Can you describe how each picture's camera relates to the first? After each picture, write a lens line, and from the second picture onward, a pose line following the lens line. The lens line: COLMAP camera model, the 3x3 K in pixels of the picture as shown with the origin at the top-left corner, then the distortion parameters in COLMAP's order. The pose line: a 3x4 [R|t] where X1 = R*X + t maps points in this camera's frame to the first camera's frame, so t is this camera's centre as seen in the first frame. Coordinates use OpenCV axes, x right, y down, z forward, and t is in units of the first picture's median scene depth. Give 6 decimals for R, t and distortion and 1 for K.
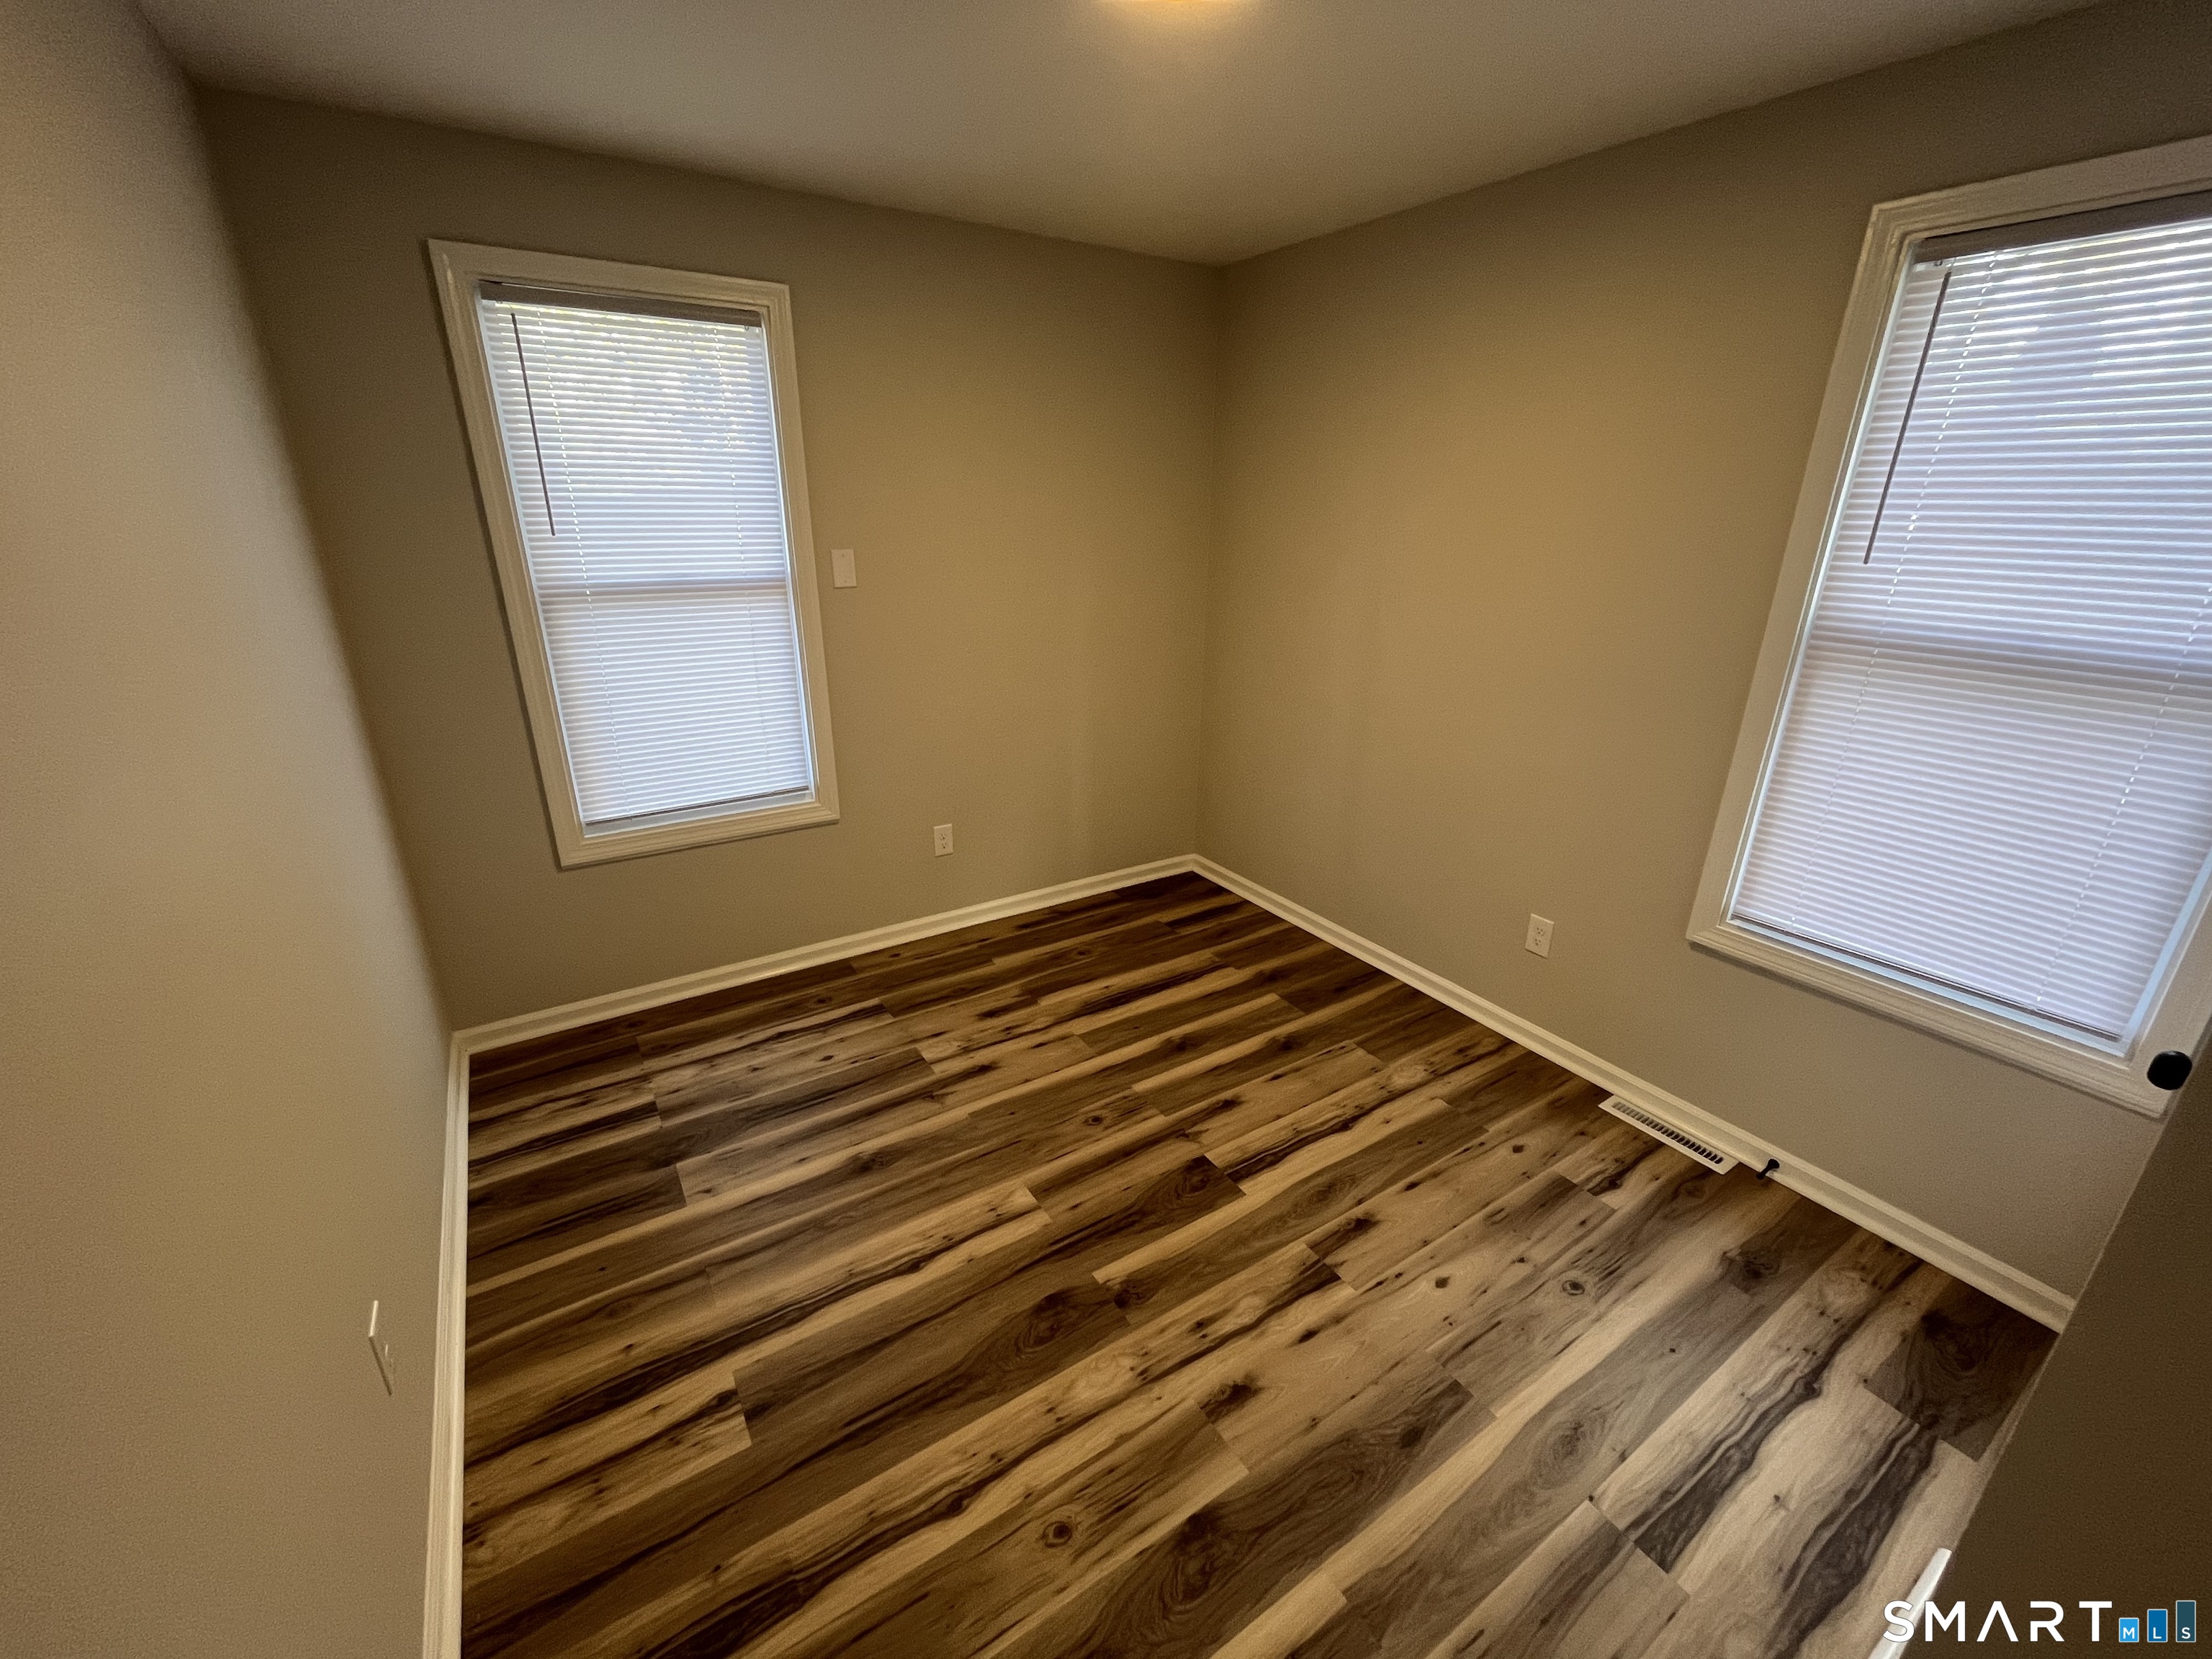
lens RADIAL K [[895.9, 0, 1104.5], [0, 895.9, 828.2], [0, 0, 1]] dist [-0.002751, 0.000231]
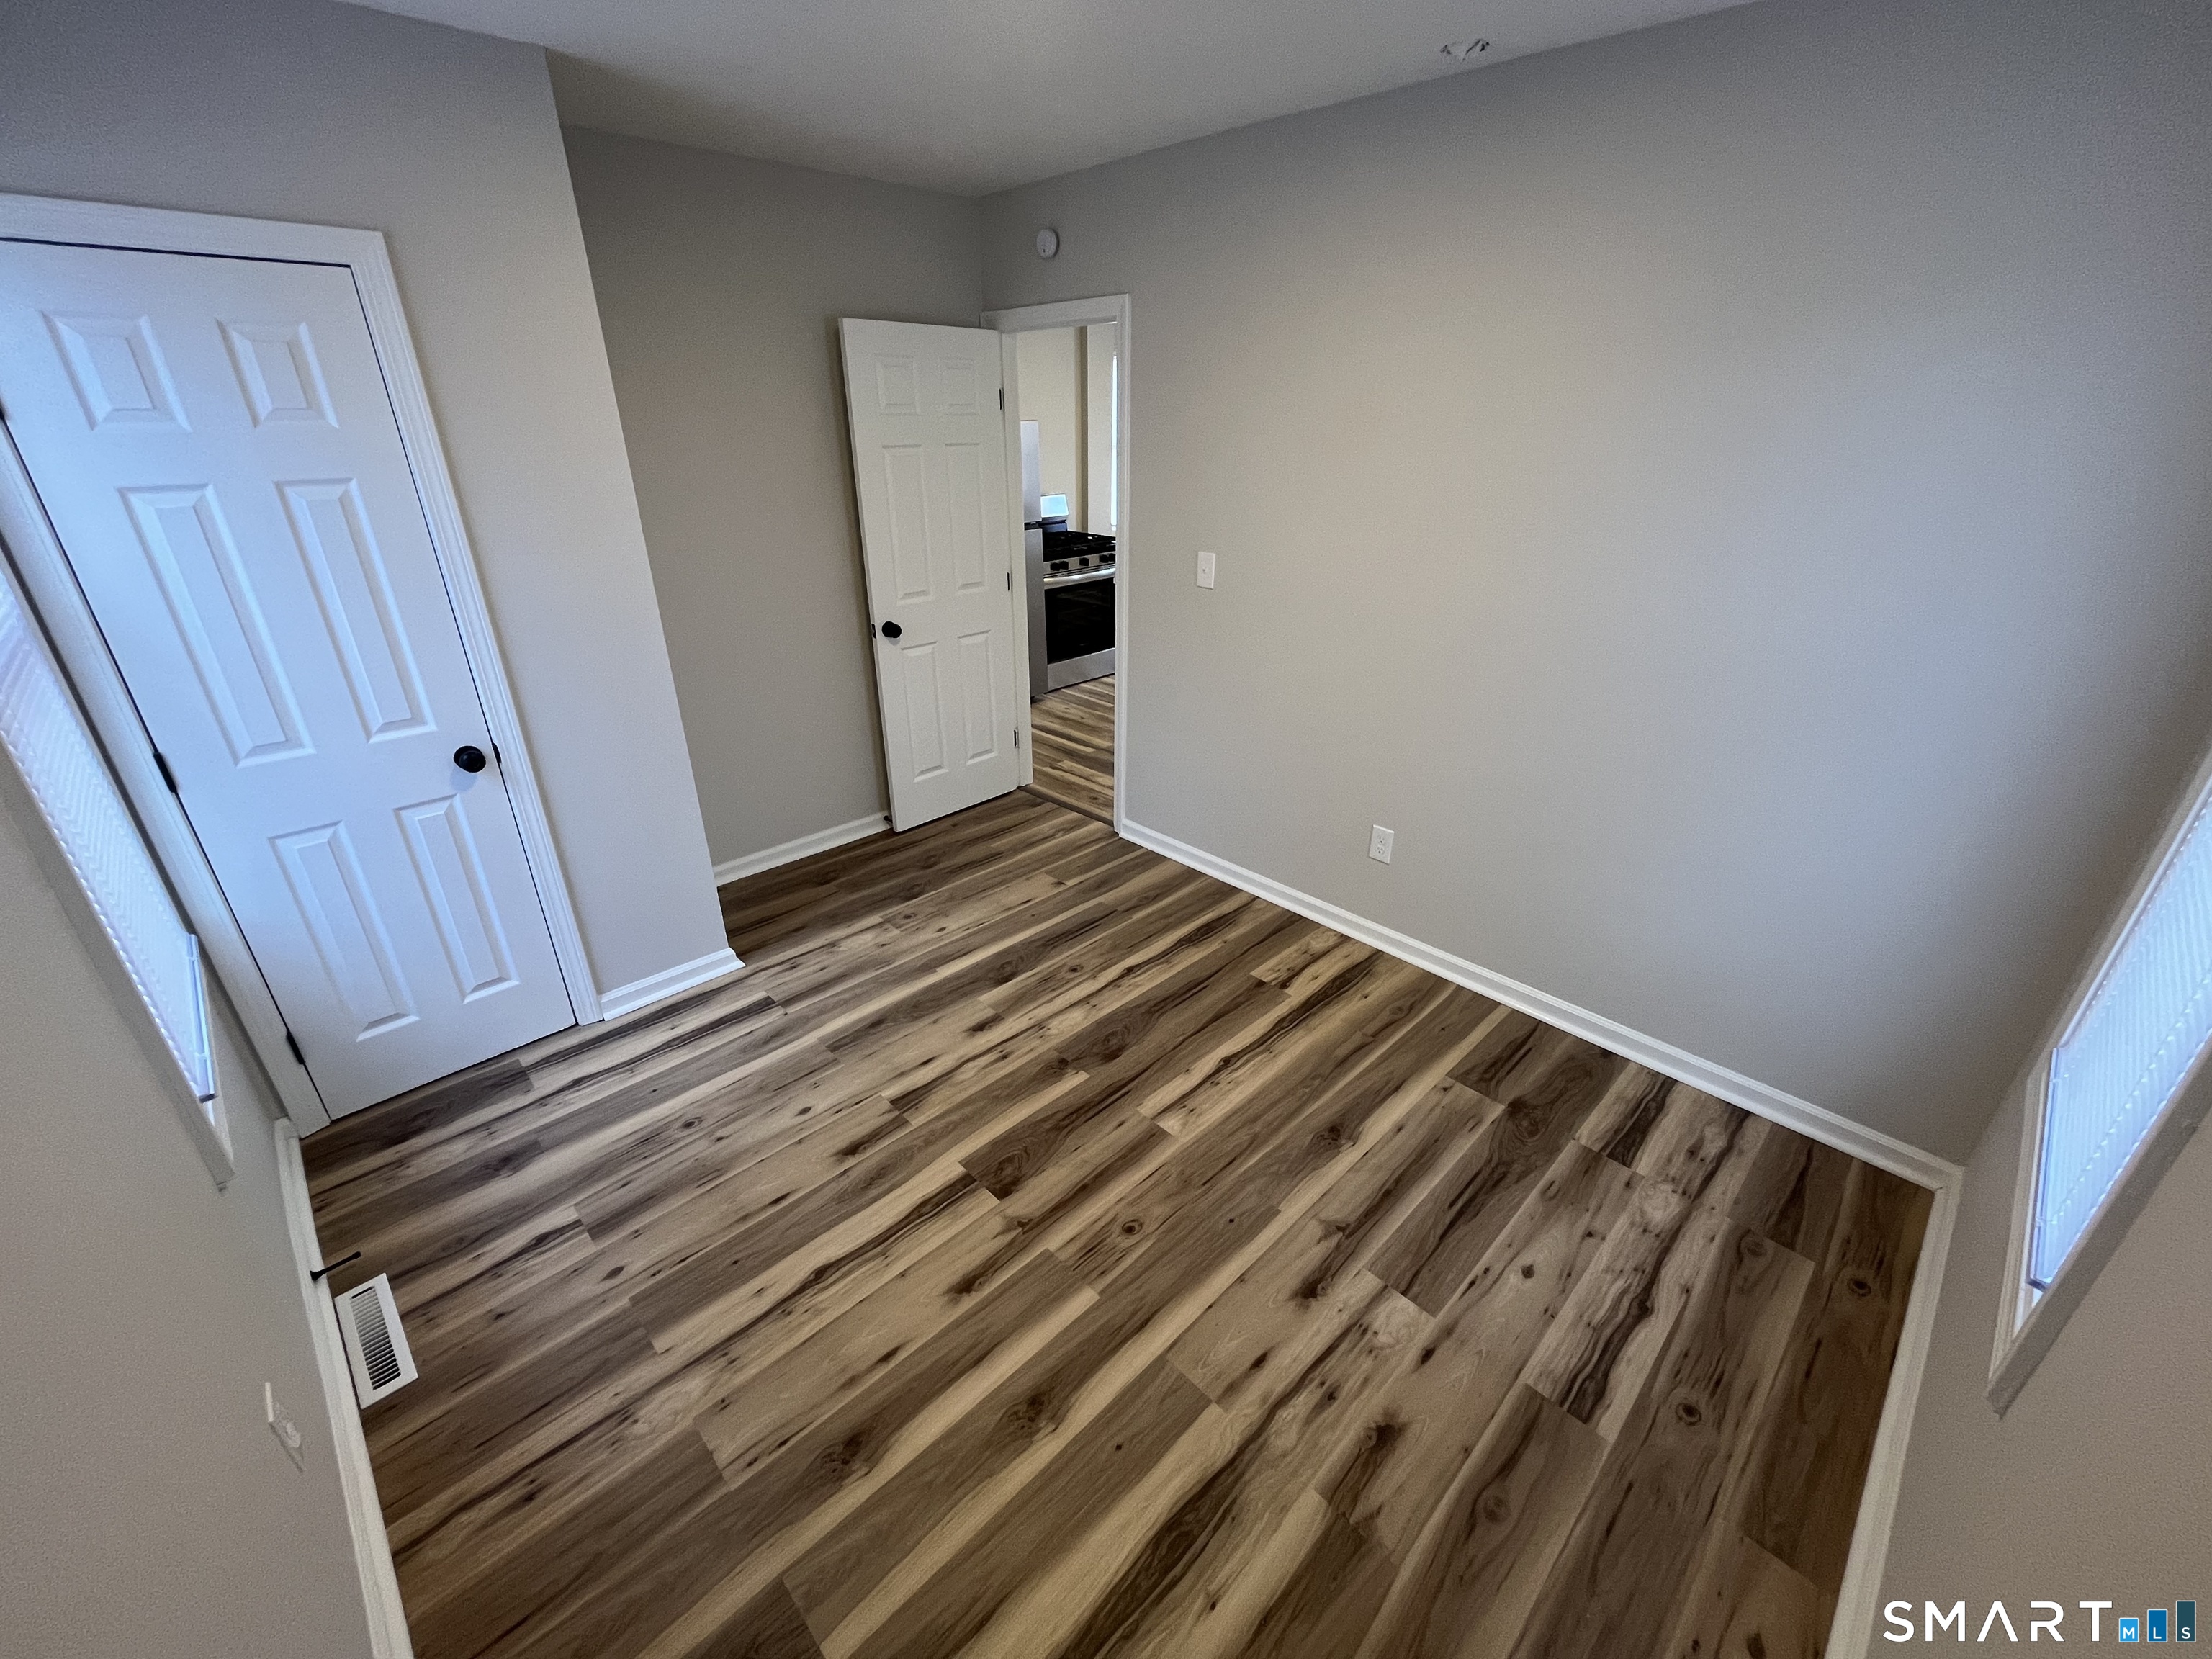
lens RADIAL K [[895.9, 0, 1104.5], [0, 895.9, 828.2], [0, 0, 1]] dist [-0.002751, 0.000231]
pose [[-0.980246, 0.075523, -0.182794, 0.150269], [-0.076804, 0.706338, 0.703696, -0.565735], [0.182260, 0.703835, -0.686585, 1.431020]]
